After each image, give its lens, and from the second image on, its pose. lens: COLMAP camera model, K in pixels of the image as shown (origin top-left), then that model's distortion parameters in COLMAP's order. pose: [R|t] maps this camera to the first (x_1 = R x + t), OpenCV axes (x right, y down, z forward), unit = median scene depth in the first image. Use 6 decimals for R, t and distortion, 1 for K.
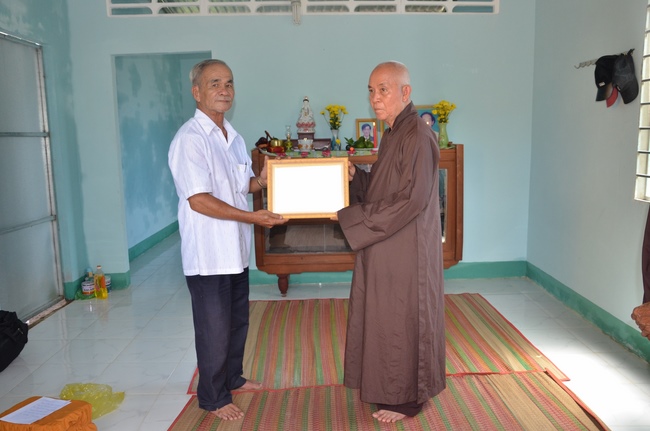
lens RADIAL K [[580.1, 0, 336.1], [0, 580.1, 213.8], [0, 0, 1]] dist [-0.150392, 0.279574]
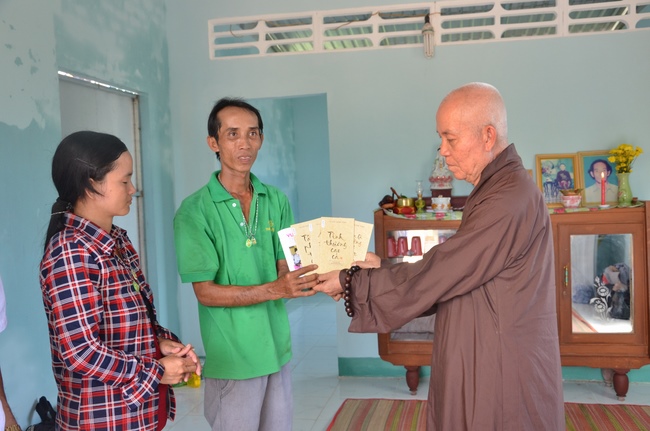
lens RADIAL K [[666.0, 0, 325.0], [0, 666.0, 215.5], [0, 0, 1]] dist [0.009424, 0.015351]
pose [[0.976933, -0.005953, -0.213462, -0.012272], [-0.014590, 0.995415, -0.094533, -0.012999], [0.213046, 0.095467, 0.972367, 0.063399]]
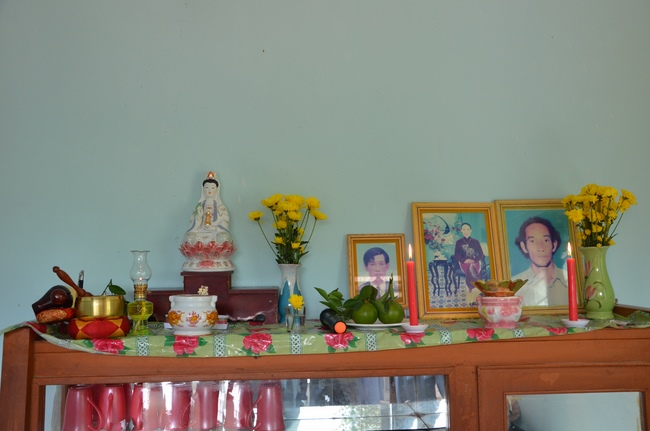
lens RADIAL K [[666.0, 0, 325.0], [0, 666.0, 215.5], [0, 0, 1]] dist [0.009424, 0.015351]
pose [[0.999252, 0.011198, 0.037007, 0.004539], [-0.003372, 0.978736, -0.205096, -0.092986], [-0.038516, 0.204818, 0.978042, 0.608904]]
